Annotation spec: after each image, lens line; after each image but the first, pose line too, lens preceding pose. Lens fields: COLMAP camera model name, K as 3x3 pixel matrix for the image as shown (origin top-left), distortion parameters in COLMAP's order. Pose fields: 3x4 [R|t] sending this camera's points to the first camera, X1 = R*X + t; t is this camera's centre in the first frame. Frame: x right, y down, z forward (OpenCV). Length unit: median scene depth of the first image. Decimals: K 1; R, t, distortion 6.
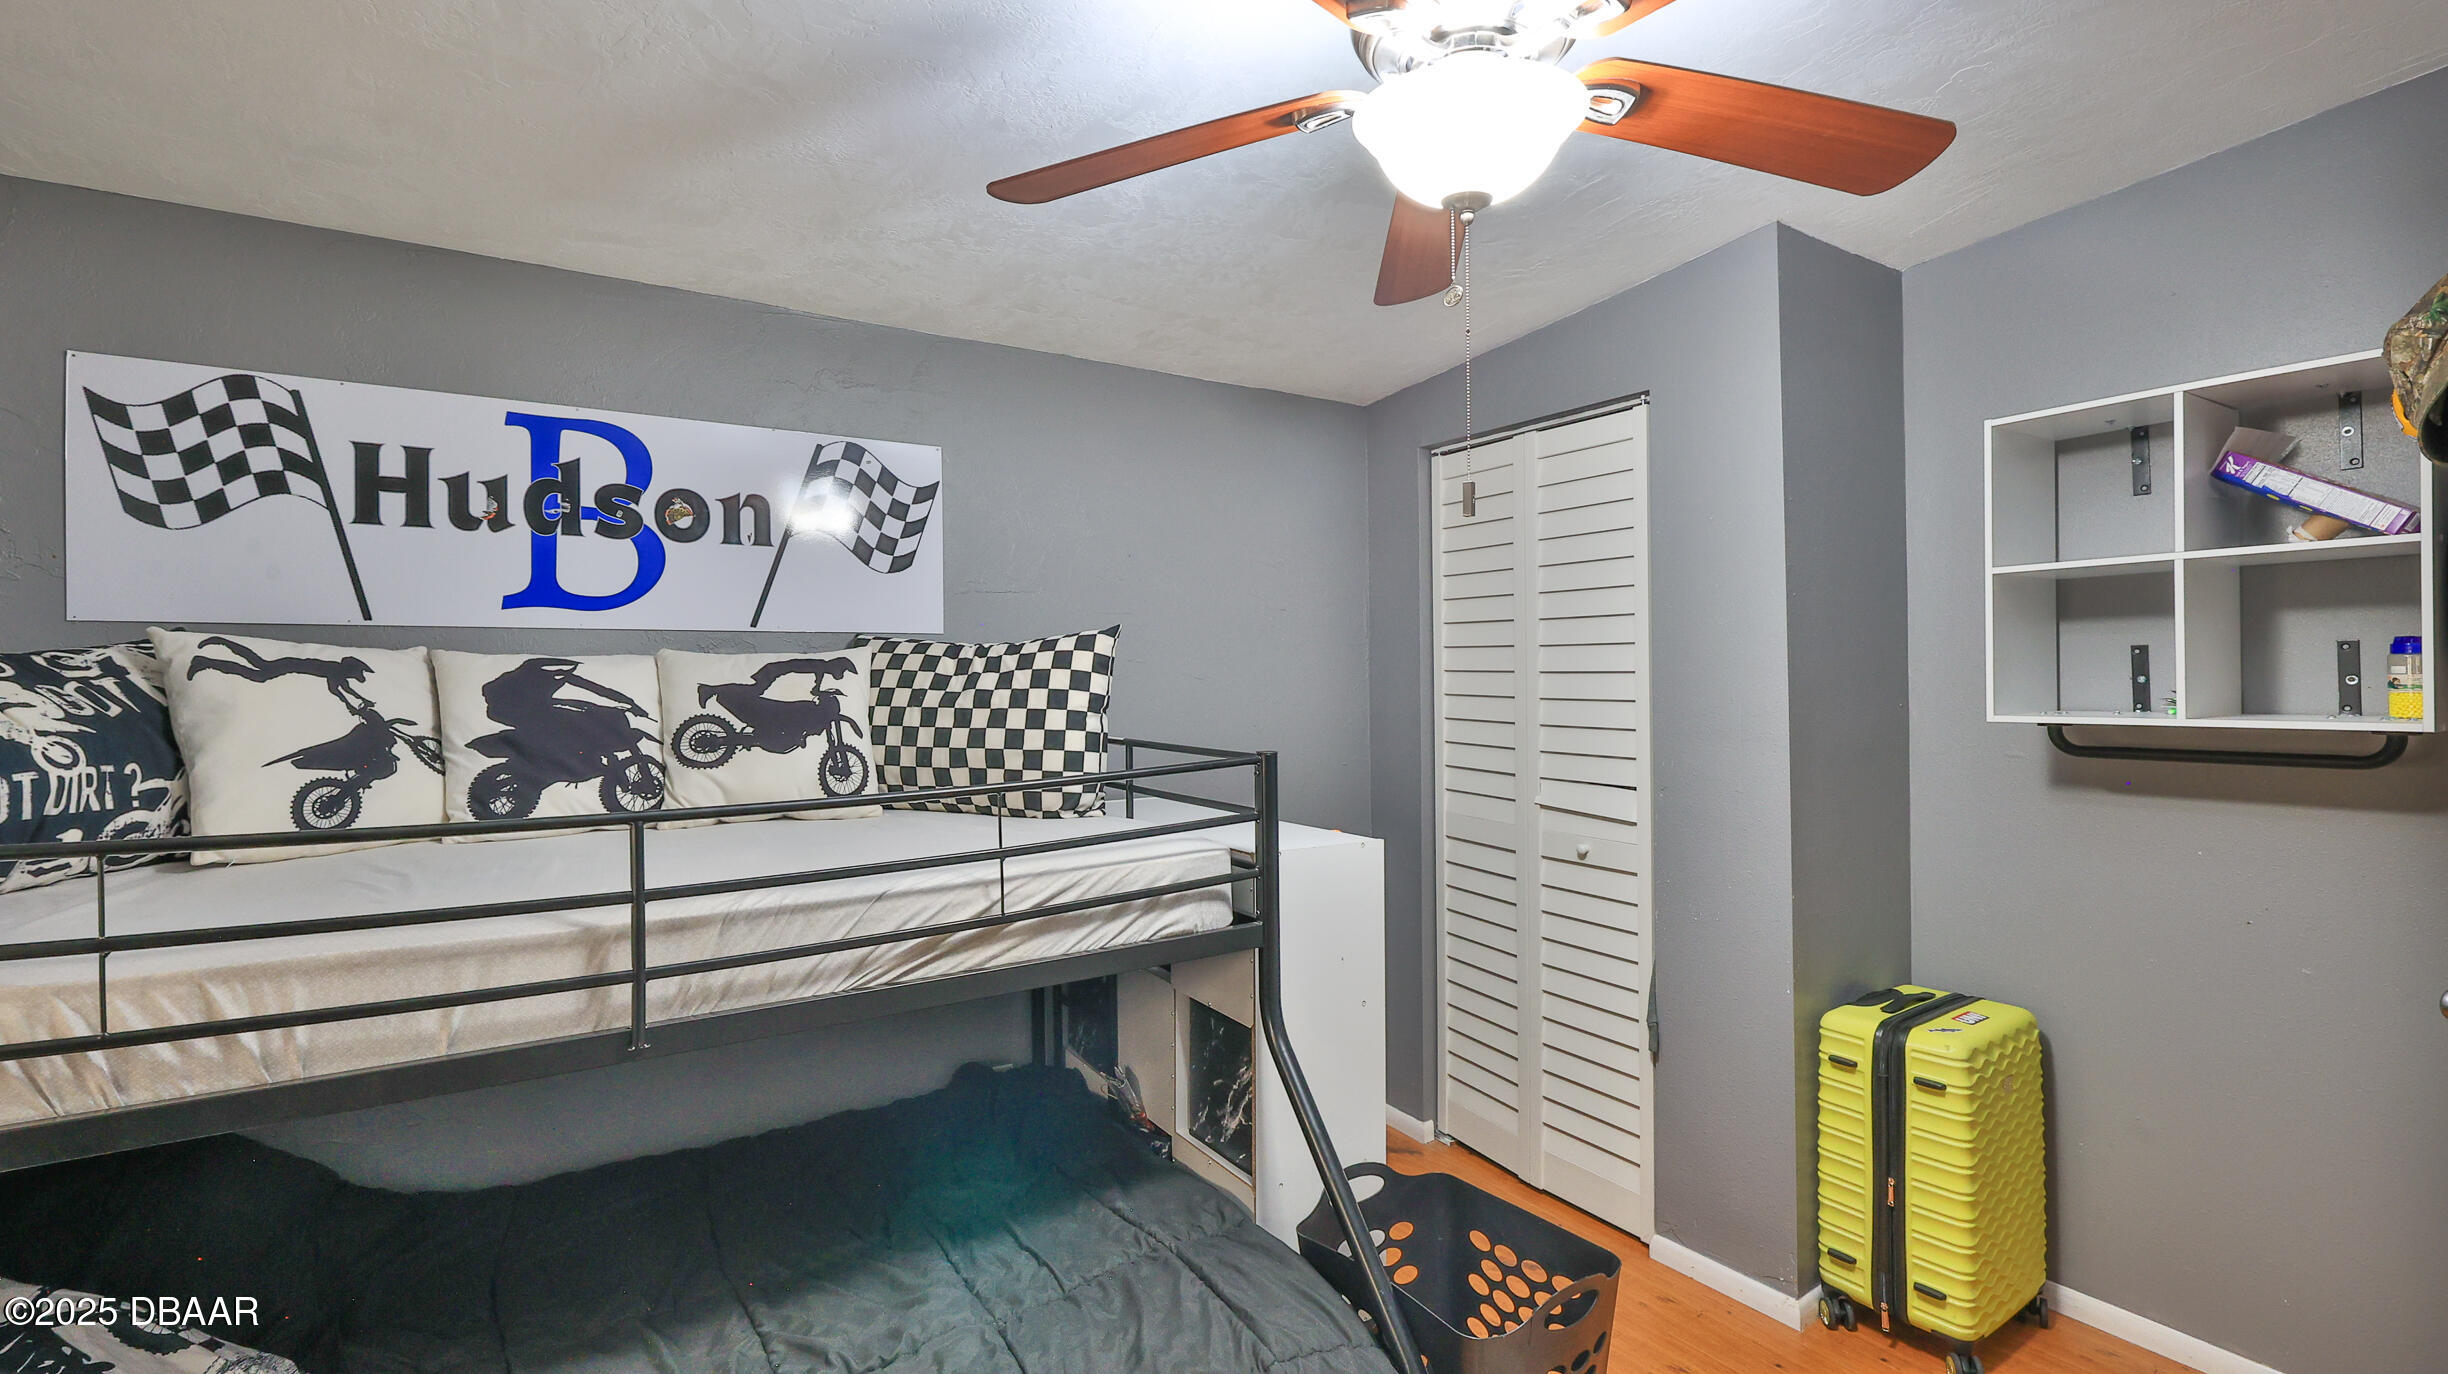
lens RADIAL K [[1091.8, 0, 1235.5], [0, 1091.8, 673.5], [0, 0, 1]] dist [0.001351, 0.001078]
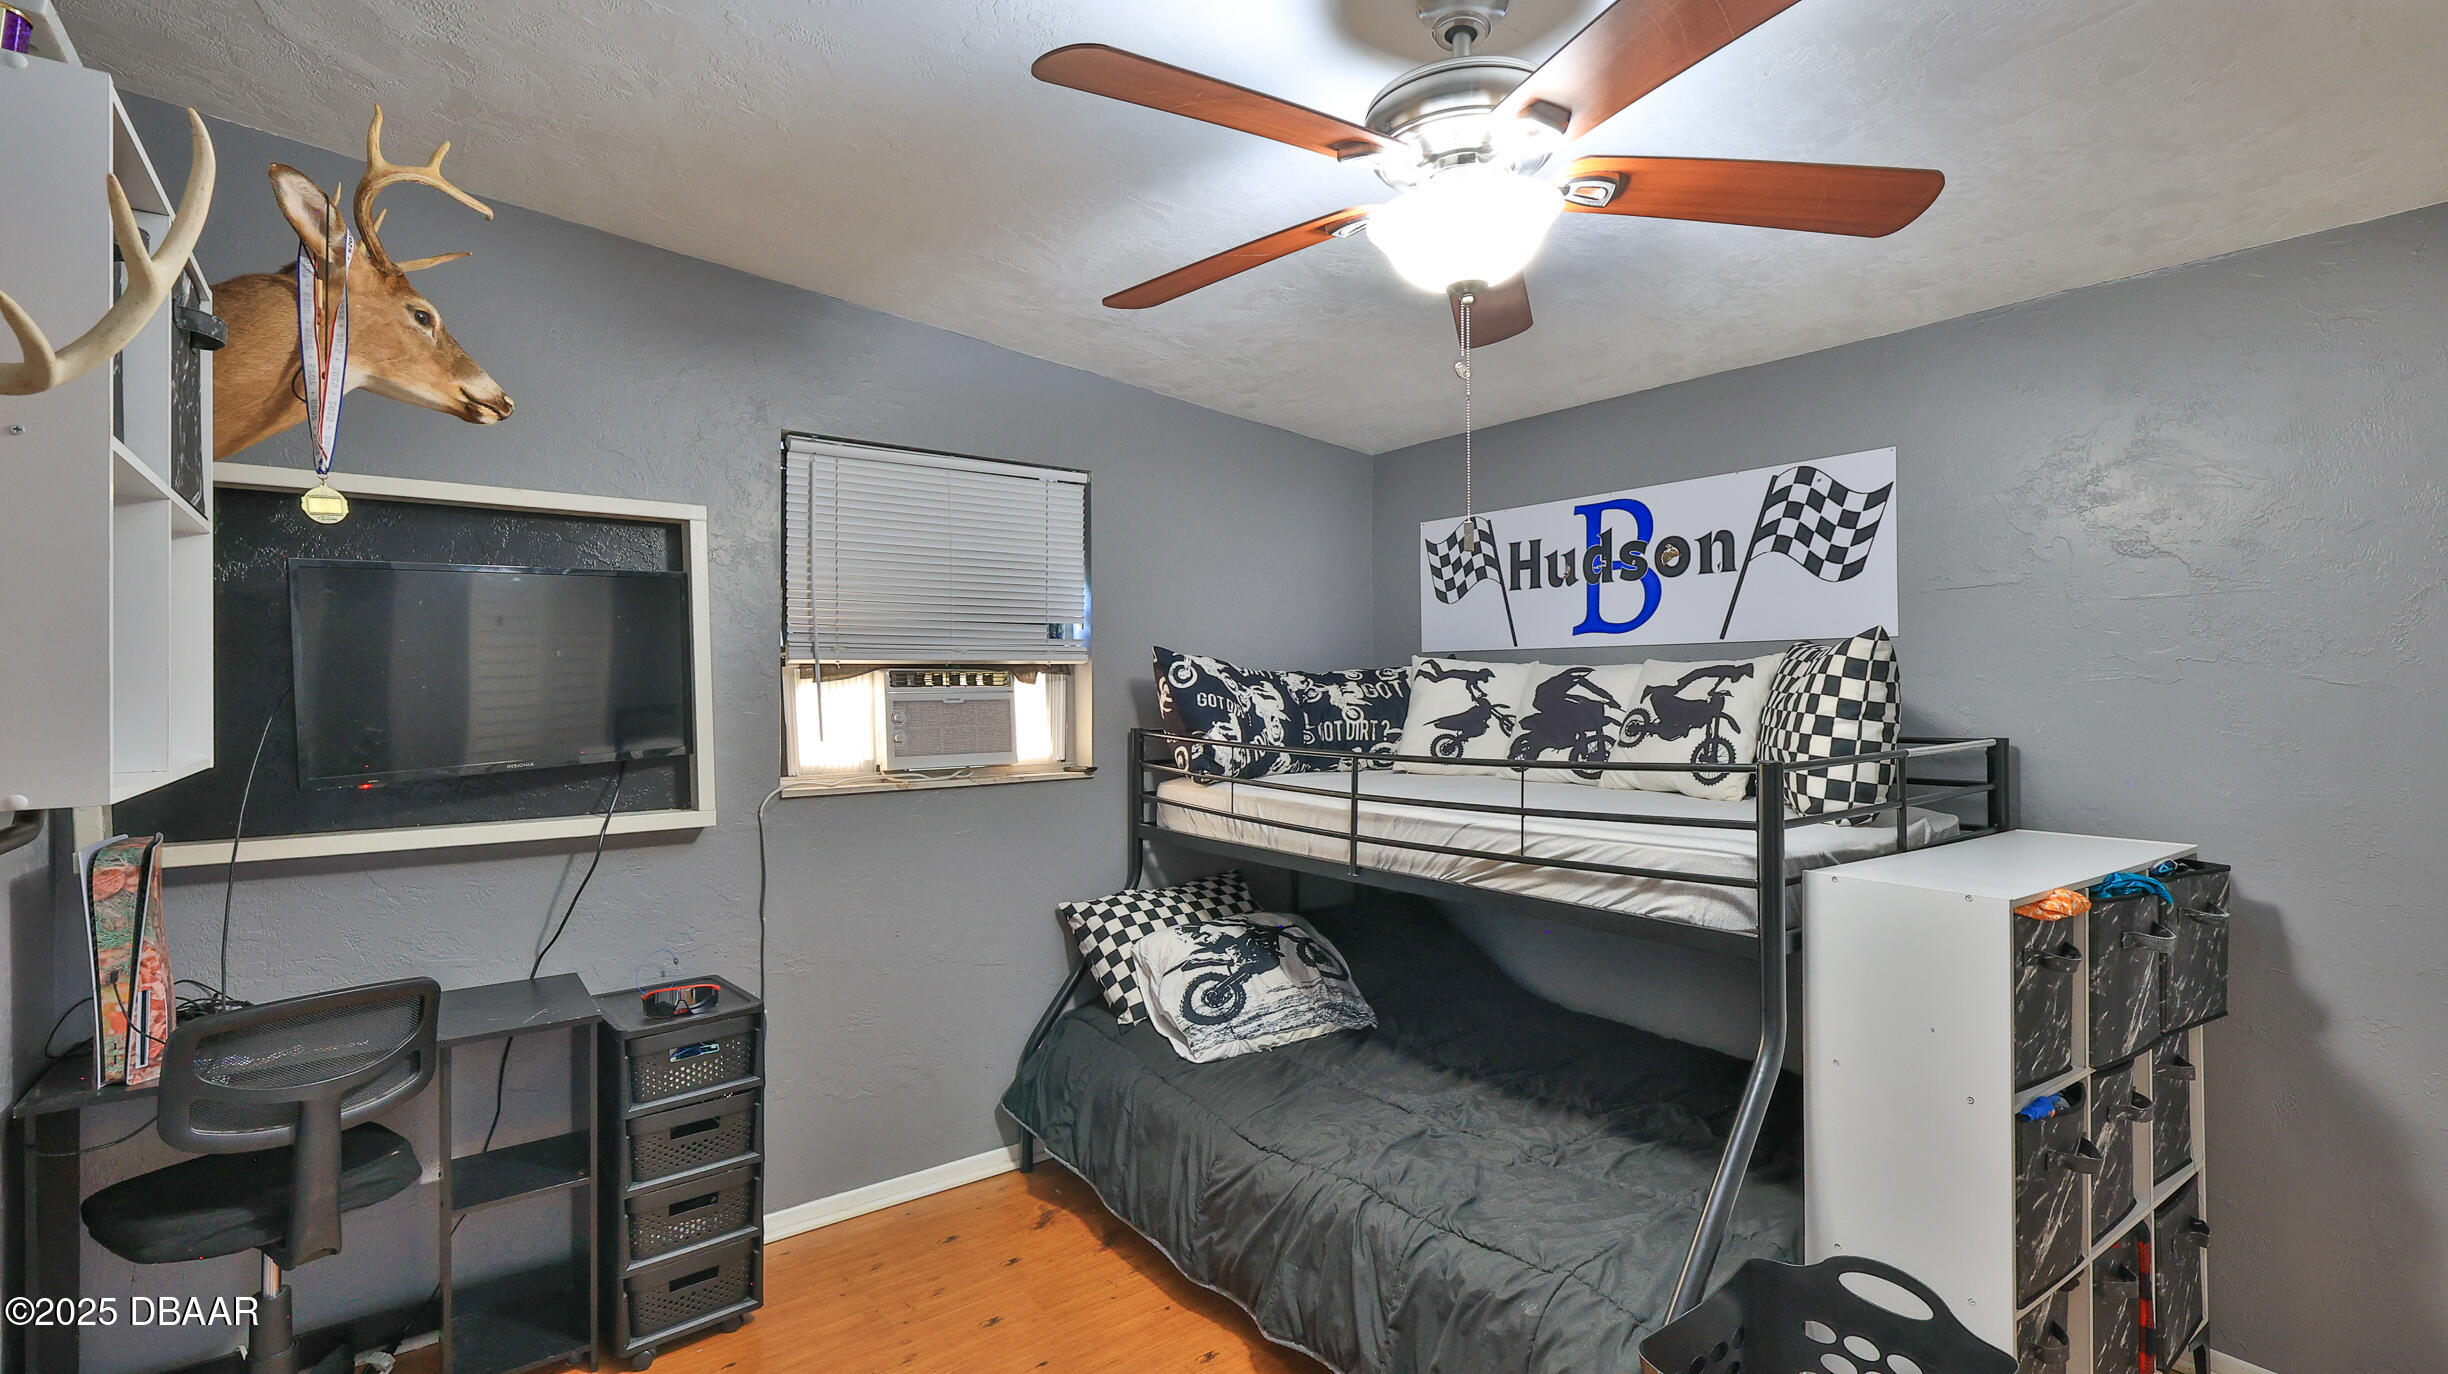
lens RADIAL K [[1091.8, 0, 1178.3], [0, 1091.8, 674.6], [0, 0, 1]] dist [0.001351, 0.001078]
pose [[0.038486, -0.000939, -0.999259, 0.881704], [0.005879, 0.999982, -0.000714, -0.006411], [0.999242, -0.005847, 0.038491, 0.403077]]
